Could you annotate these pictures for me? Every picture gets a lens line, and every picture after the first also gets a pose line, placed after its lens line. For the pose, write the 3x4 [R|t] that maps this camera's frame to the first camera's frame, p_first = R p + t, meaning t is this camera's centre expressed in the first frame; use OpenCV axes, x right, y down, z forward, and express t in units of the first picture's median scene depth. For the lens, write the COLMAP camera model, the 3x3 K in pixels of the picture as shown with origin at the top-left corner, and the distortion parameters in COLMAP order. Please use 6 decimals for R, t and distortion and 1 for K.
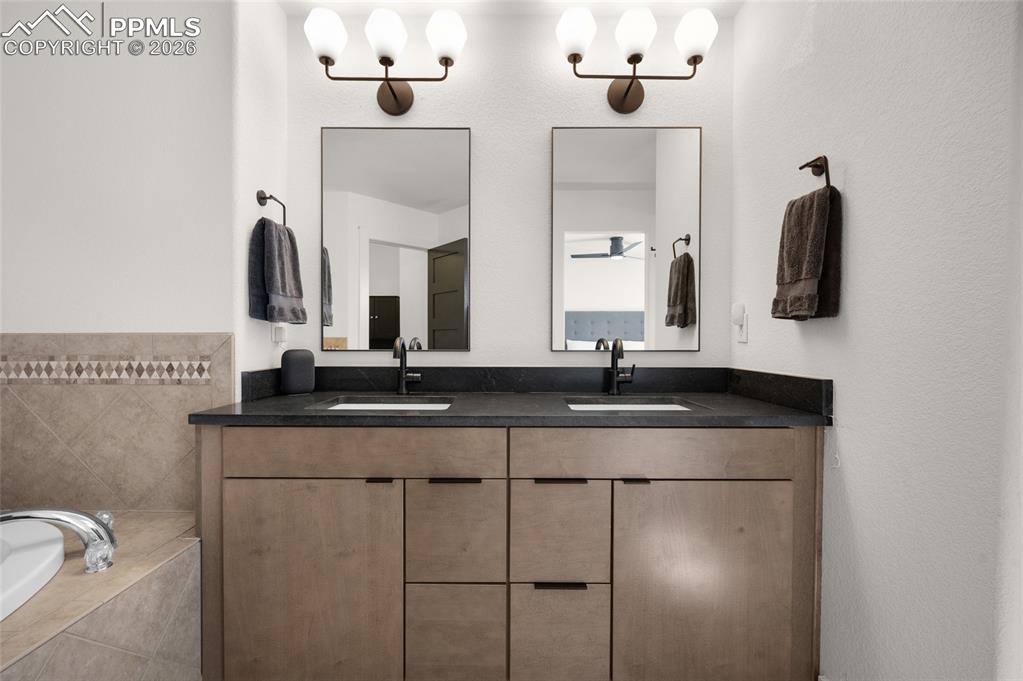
lens RADIAL K [[429.9, 0, 510.5], [0, 429.9, 347.3], [0, 0, 1]] dist [-0.000606, -0.000375]
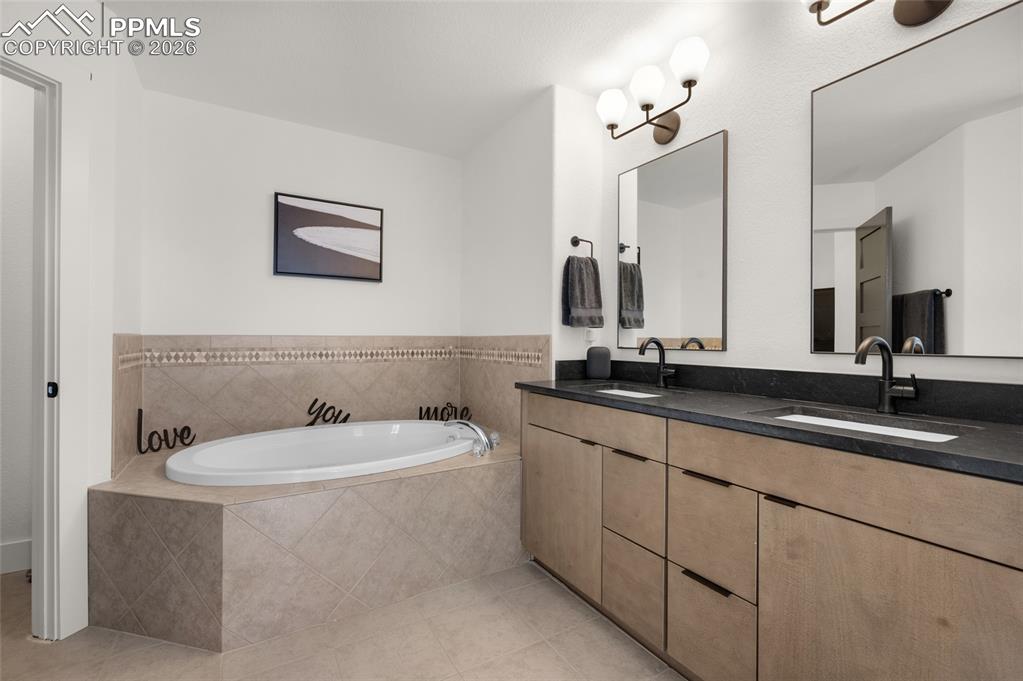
lens RADIAL K [[459.7, 0, 511.5], [0, 459.7, 340.5], [0, 0, 1]] dist [-0.000012, -0.000123]
pose [[0.511506, 0.002744, -0.859275, 0.689511], [-0.018954, 0.999788, -0.008090, 0.002699], [0.859071, 0.020425, 0.511449, 0.035260]]
